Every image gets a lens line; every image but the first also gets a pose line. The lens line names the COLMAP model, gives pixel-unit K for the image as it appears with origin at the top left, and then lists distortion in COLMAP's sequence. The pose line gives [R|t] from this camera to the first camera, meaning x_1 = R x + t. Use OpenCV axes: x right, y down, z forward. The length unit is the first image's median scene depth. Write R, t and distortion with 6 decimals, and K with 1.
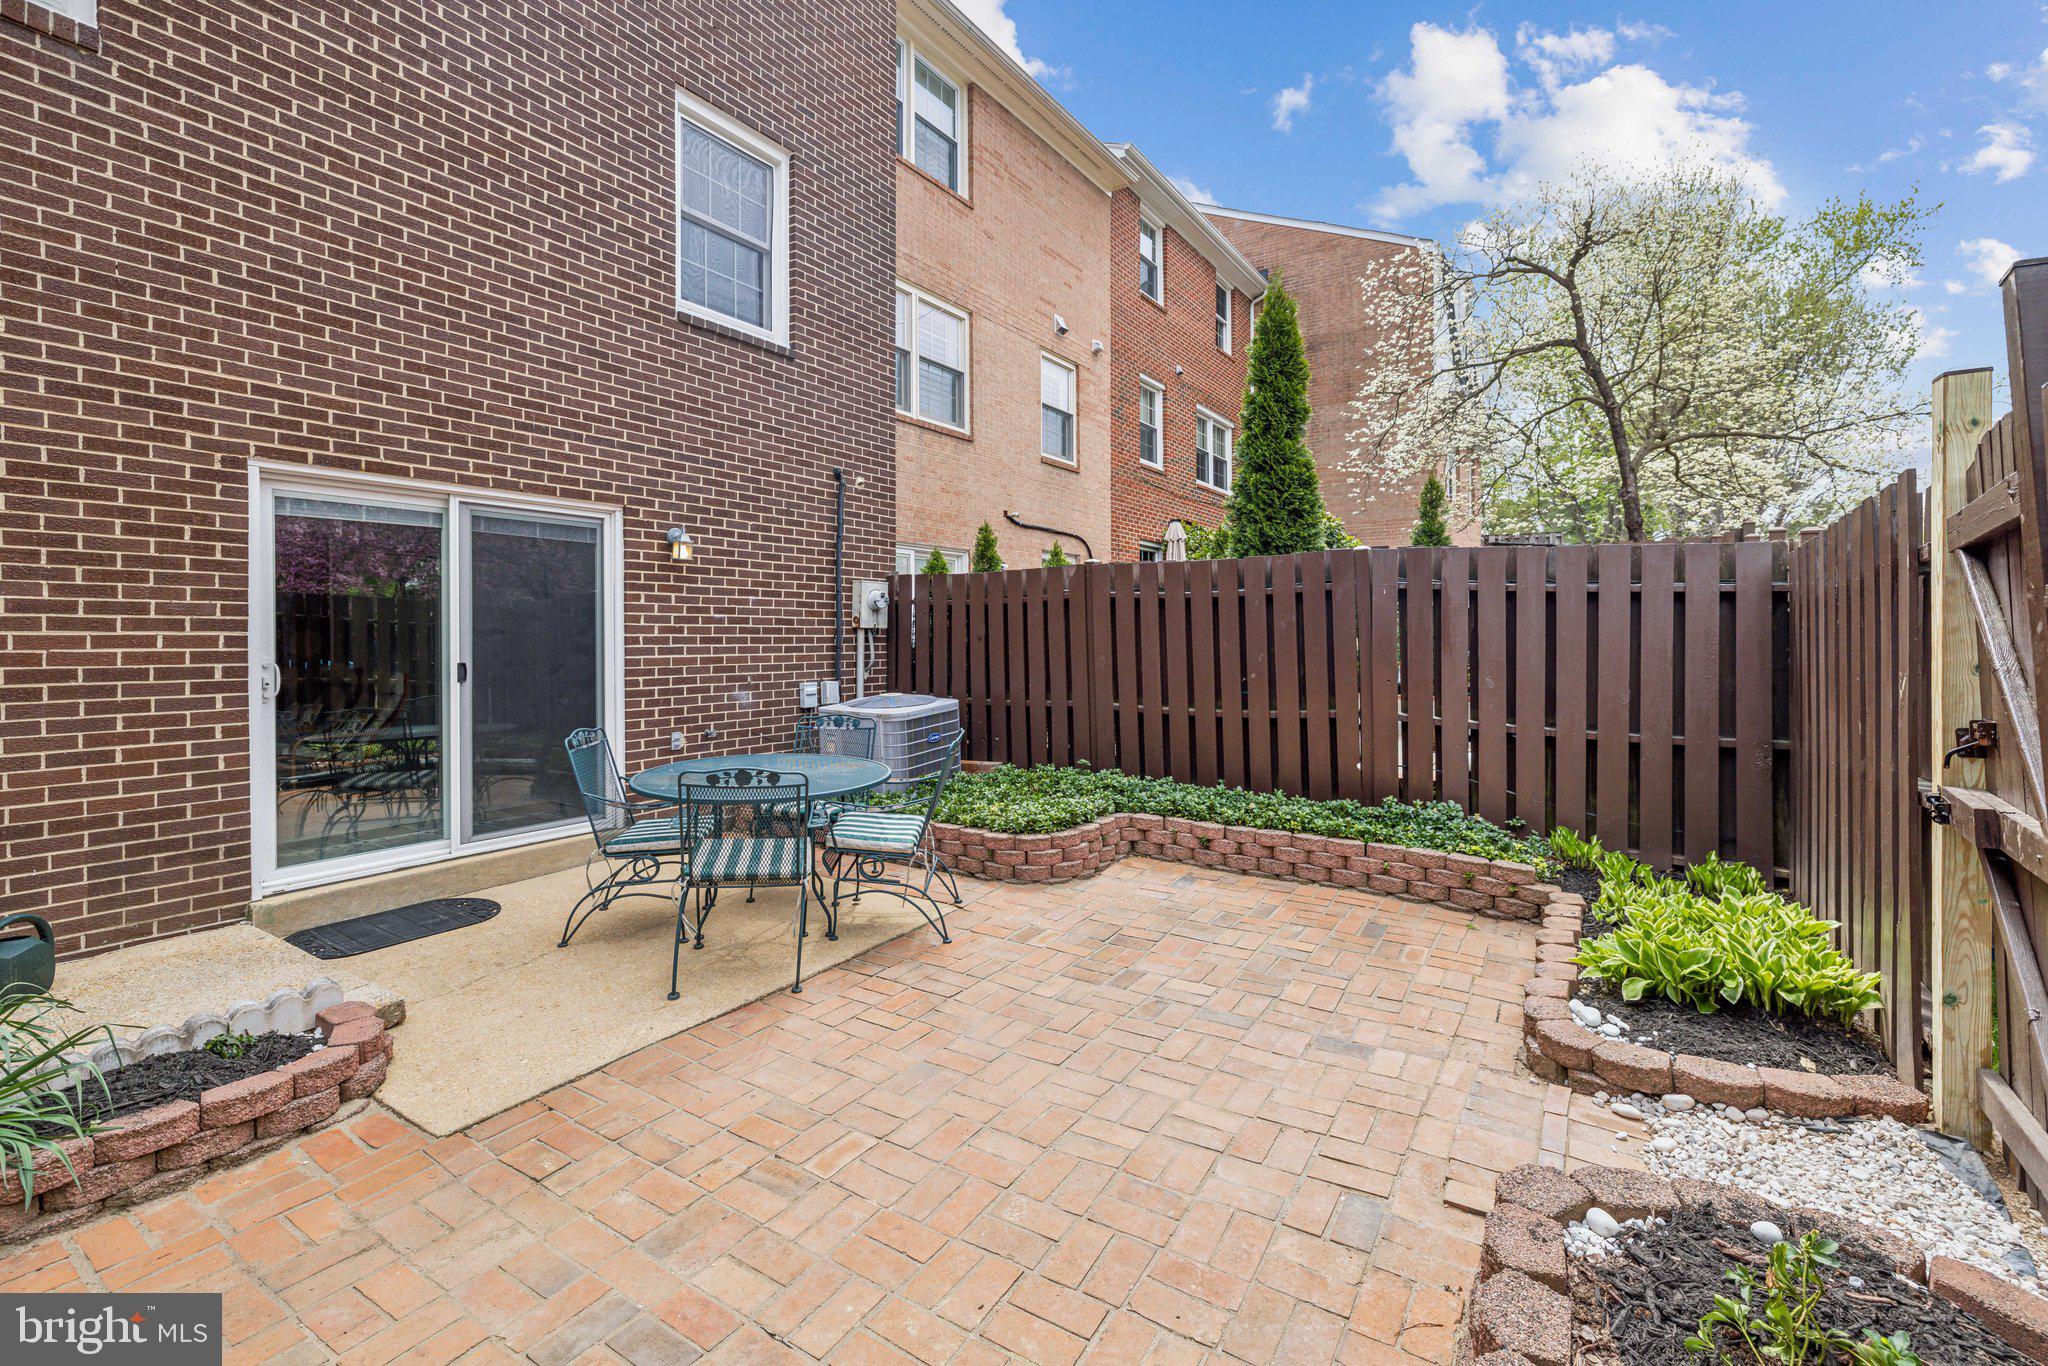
lens RADIAL K [[873.6, 0, 1061.1], [0, 873.6, 635.4], [0, 0, 1]] dist [0.004692, 0.000029]
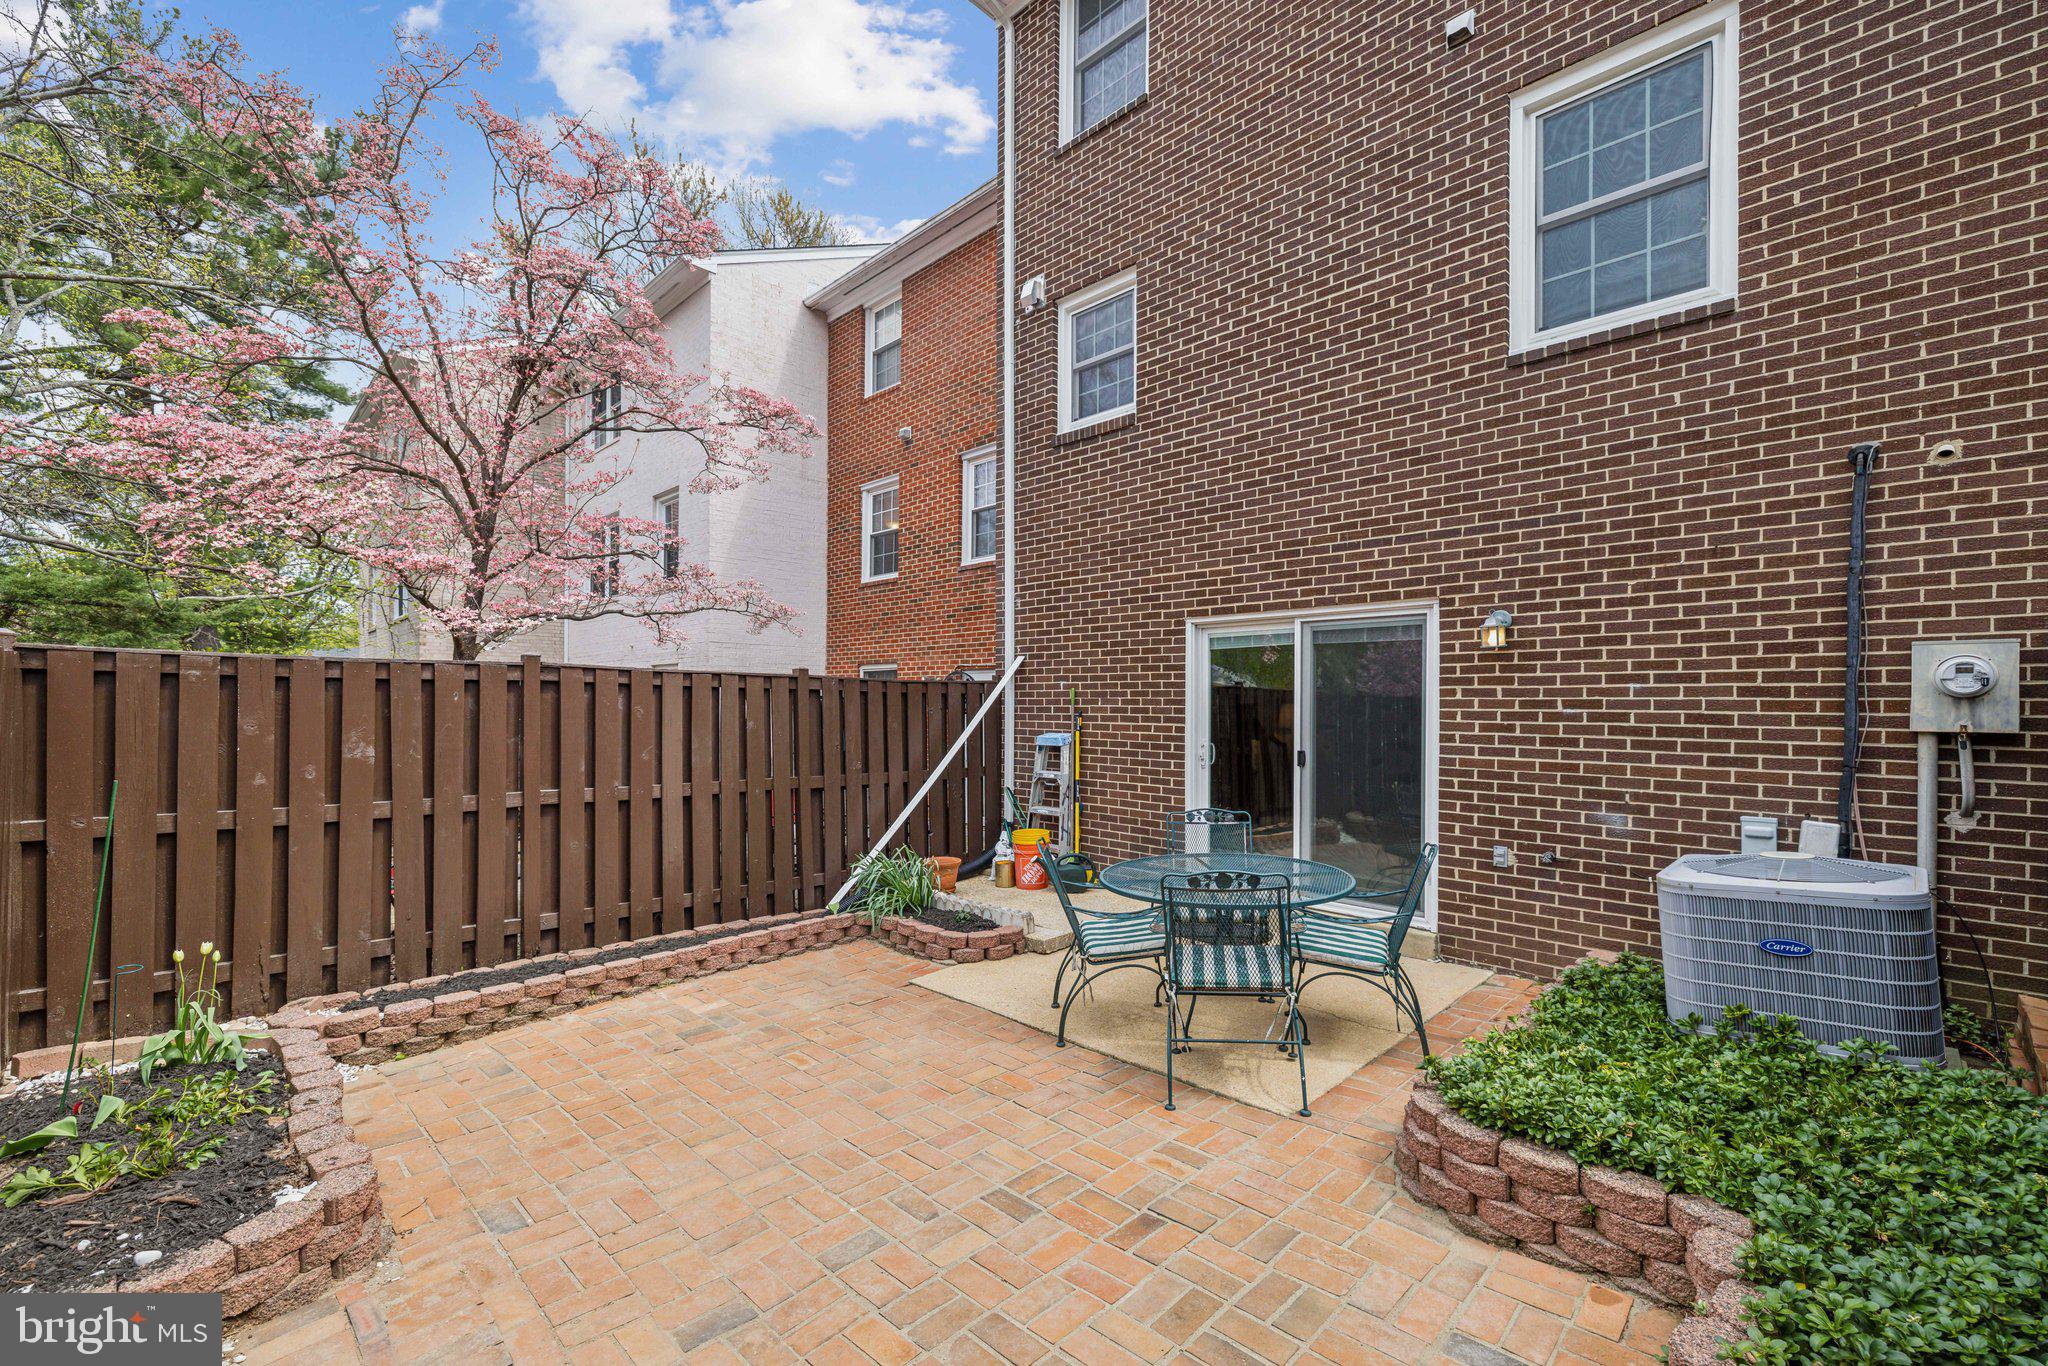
lens RADIAL K [[873.6, 0, 1004.8], [0, 873.6, 688.4], [0, 0, 1]] dist [0.004692, 0.000029]
pose [[-0.237270, -0.011231, -0.971379, 0.585118], [0.000025, 0.999933, -0.011567, -0.040128], [0.971444, -0.002769, -0.237254, 0.821915]]
